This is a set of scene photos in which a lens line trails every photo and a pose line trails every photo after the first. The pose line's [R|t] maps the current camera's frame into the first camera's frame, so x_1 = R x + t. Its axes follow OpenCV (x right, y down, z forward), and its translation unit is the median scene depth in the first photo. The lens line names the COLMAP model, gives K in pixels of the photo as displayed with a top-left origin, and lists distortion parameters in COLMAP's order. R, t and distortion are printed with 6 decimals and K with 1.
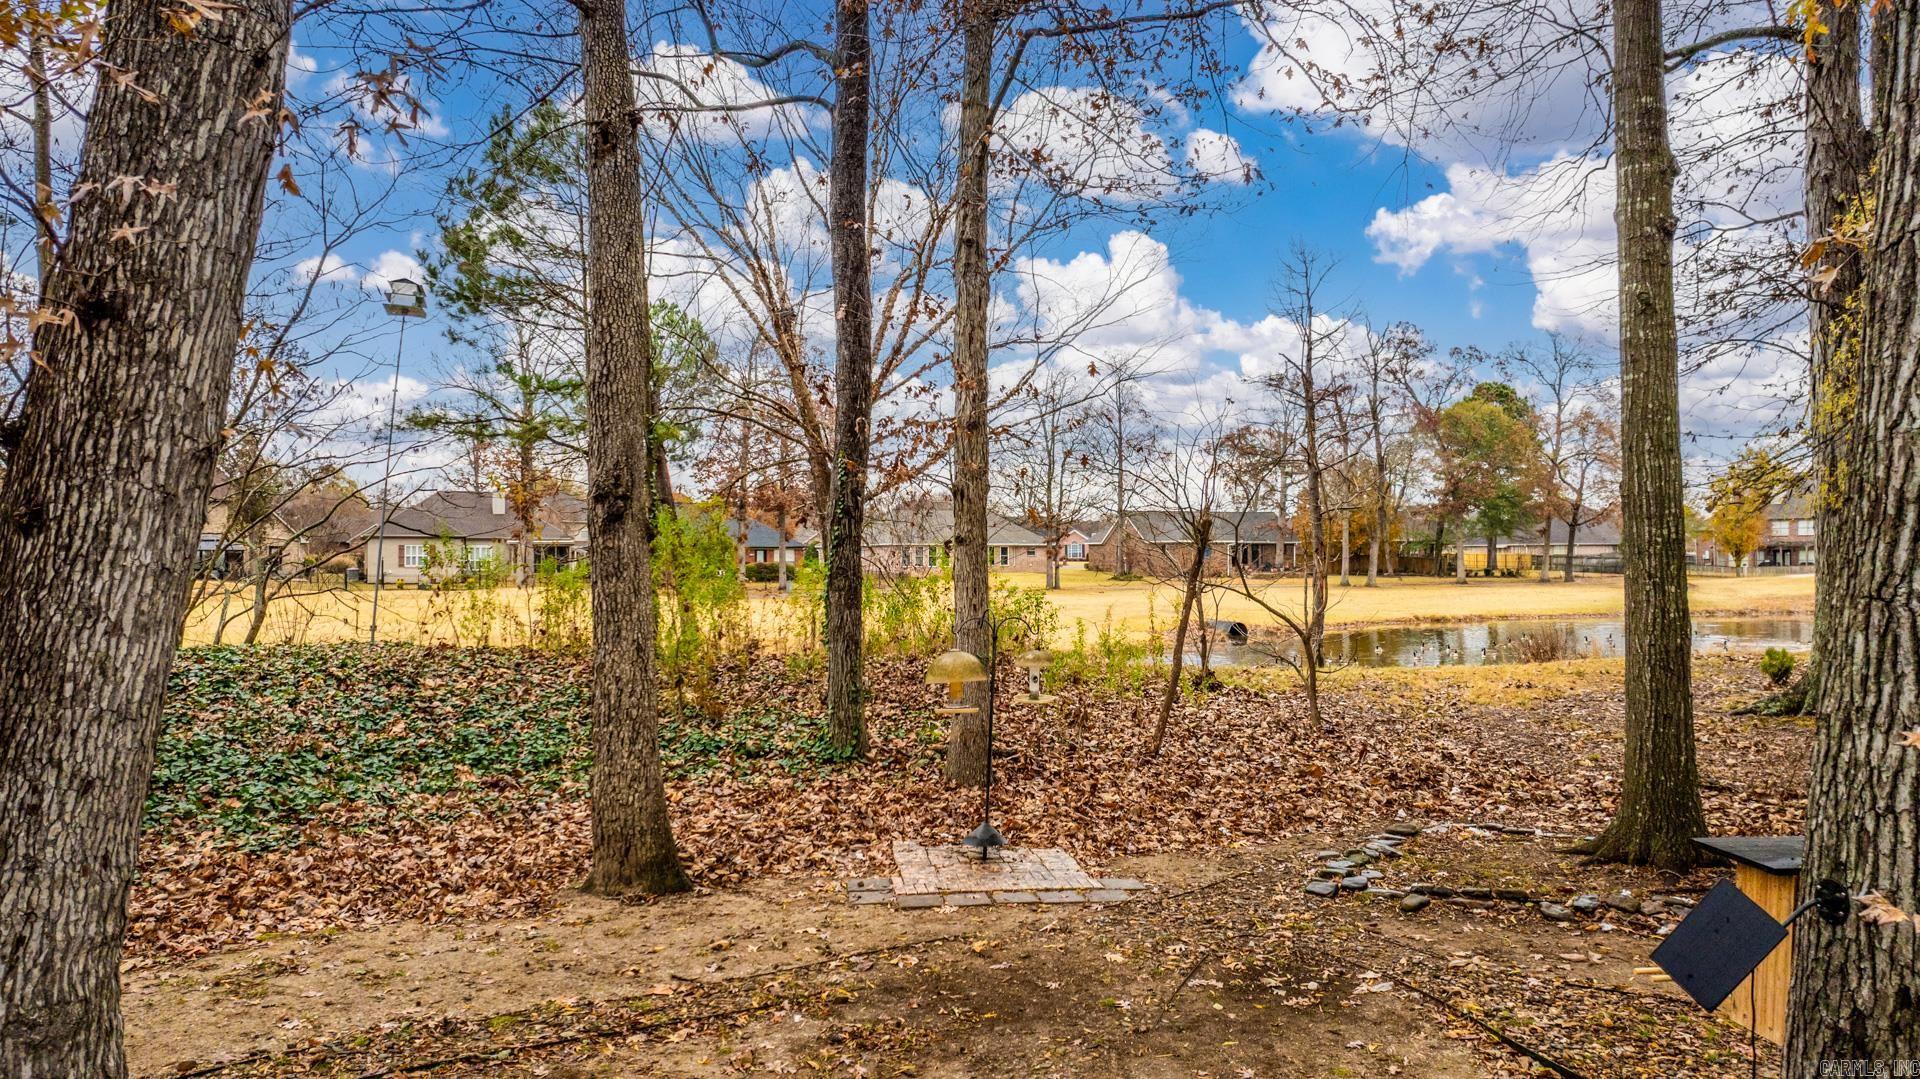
lens RADIAL K [[1333.1, 0, 959.7], [0, 1333.1, 543.8], [0, 0, 1]] dist [-0.013965, 0.014872]
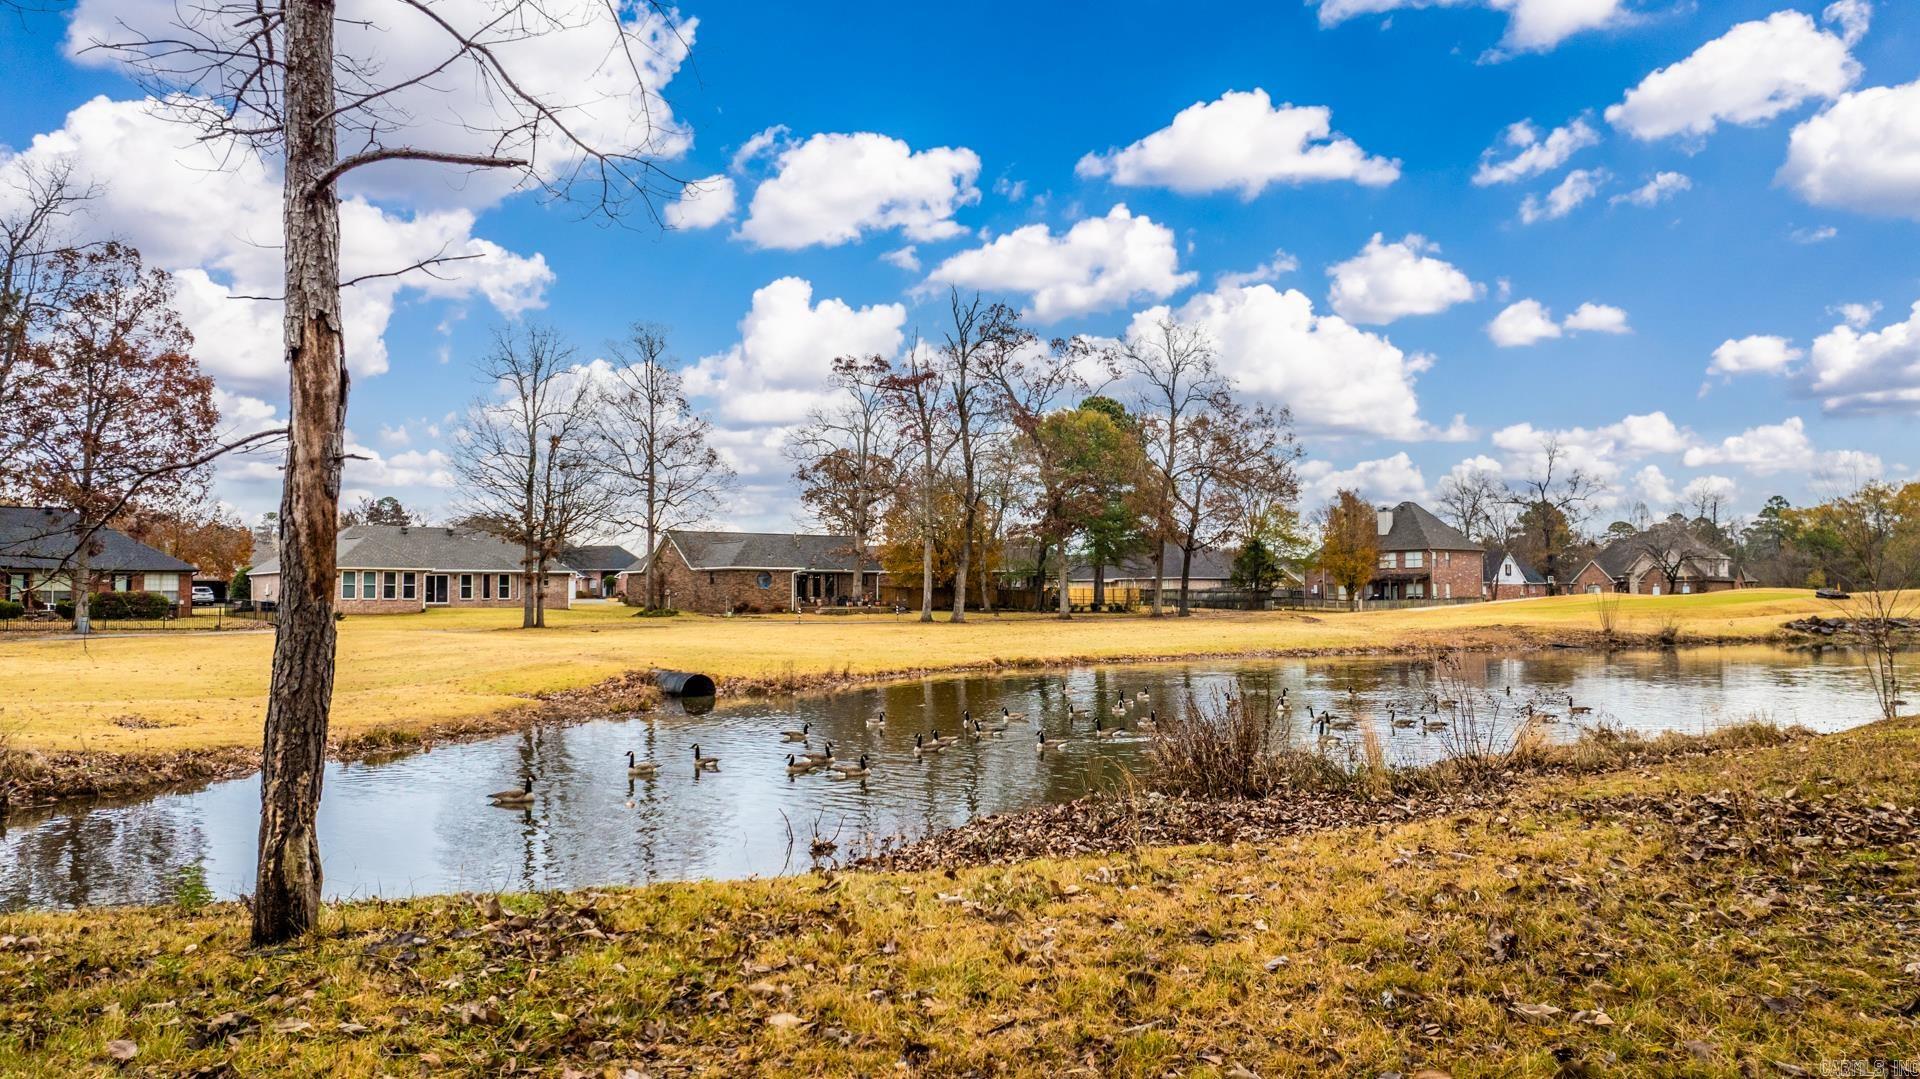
lens RADIAL K [[1333.1, 0, 958.9], [0, 1333.1, 536.7], [0, 0, 1]] dist [-0.013965, 0.014872]
pose [[0.962196, 0.013408, 0.272028, 0.083246], [-0.002655, 0.999202, -0.039858, 0.011172], [-0.272345, 0.037629, 0.961464, 0.208156]]
